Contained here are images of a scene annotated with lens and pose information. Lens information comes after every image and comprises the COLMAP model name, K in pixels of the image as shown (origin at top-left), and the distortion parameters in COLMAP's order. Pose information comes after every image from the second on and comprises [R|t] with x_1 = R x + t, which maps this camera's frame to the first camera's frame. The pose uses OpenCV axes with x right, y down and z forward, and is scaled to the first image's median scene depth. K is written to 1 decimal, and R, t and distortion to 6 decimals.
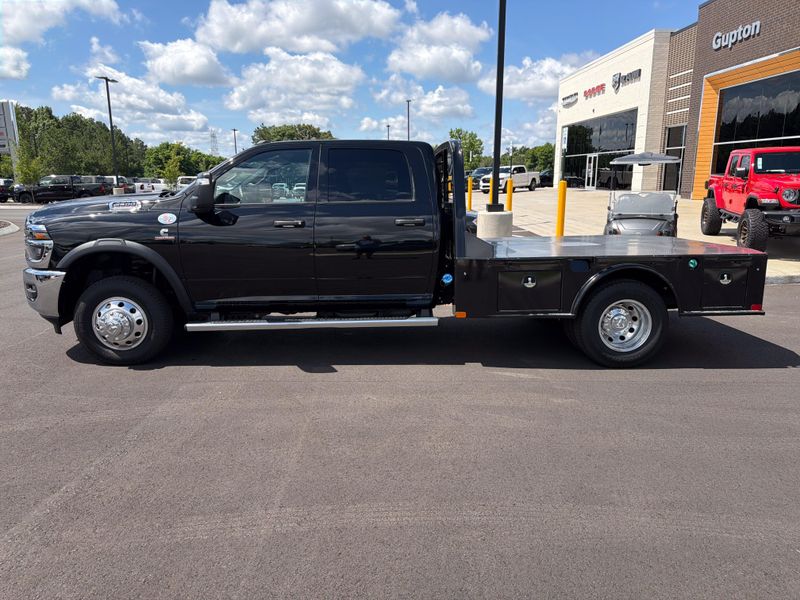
lens RADIAL K [[571.3, 0, 397.4], [0, 571.3, 302.6], [0, 0, 1]] dist [0.032880, -0.038282]
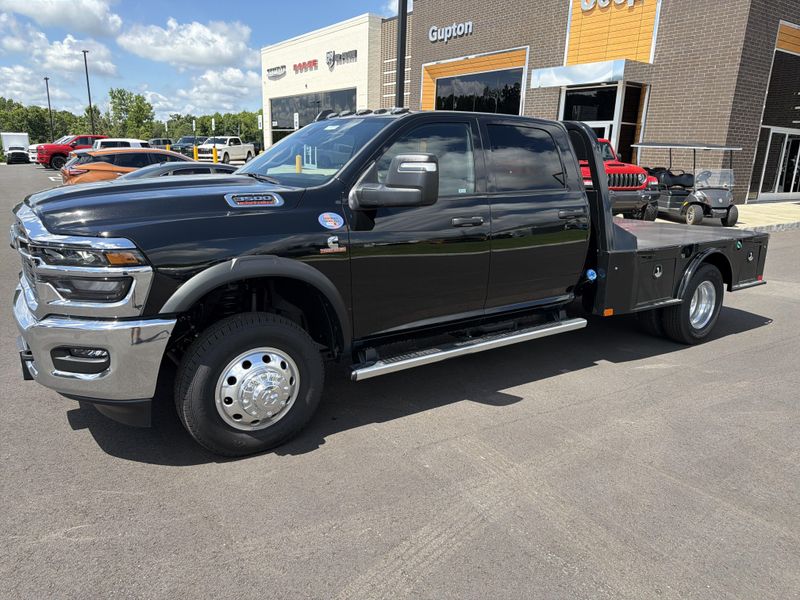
lens RADIAL K [[571.3, 0, 400.5], [0, 571.3, 300.9], [0, 0, 1]] dist [0.032880, -0.038282]
pose [[0.842073, -0.105360, 0.528972, -0.343137], [0.082278, 0.994350, 0.067073, -0.045365], [-0.533050, -0.012958, 0.845984, 0.197030]]
